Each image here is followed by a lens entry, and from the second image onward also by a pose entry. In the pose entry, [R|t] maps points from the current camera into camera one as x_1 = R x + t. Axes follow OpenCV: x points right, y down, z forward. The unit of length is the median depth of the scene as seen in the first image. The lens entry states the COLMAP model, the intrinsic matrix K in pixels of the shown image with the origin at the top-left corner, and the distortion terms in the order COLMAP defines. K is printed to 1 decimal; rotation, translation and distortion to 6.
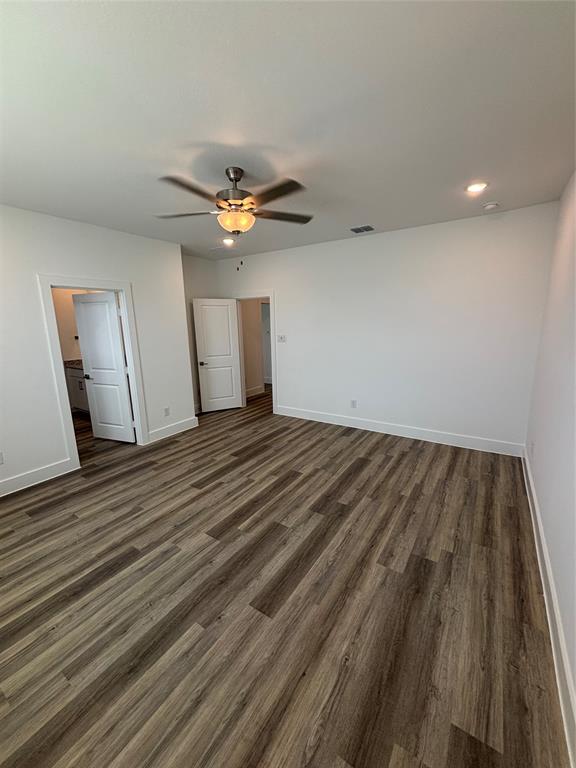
lens RADIAL K [[308.4, 0, 289.3], [0, 308.4, 383.6], [0, 0, 1]] dist [0.003502, -0.000356]
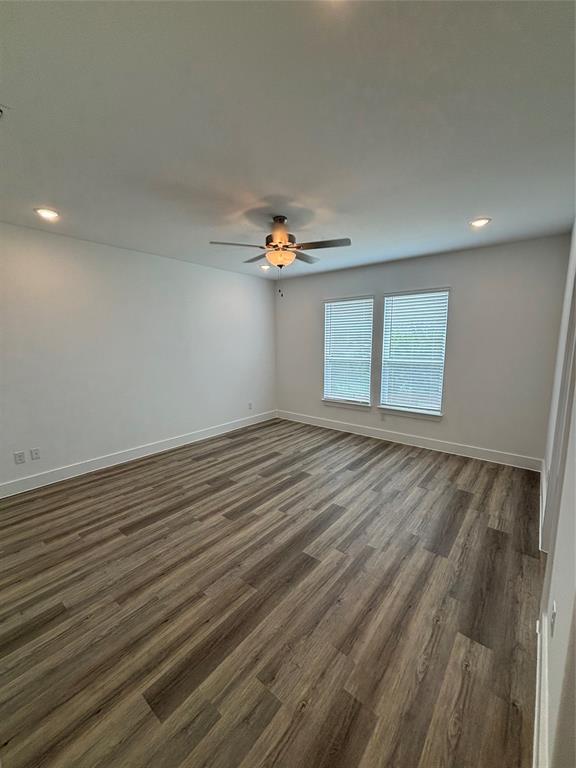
lens RADIAL K [[308.4, 0, 287.0], [0, 308.4, 380.6], [0, 0, 1]] dist [0.003502, -0.000356]
pose [[-0.994110, 0.010307, 0.107888, -0.269323], [0.044897, 0.945200, 0.323391, -0.382201], [-0.098642, 0.326330, -0.940095, 1.946726]]
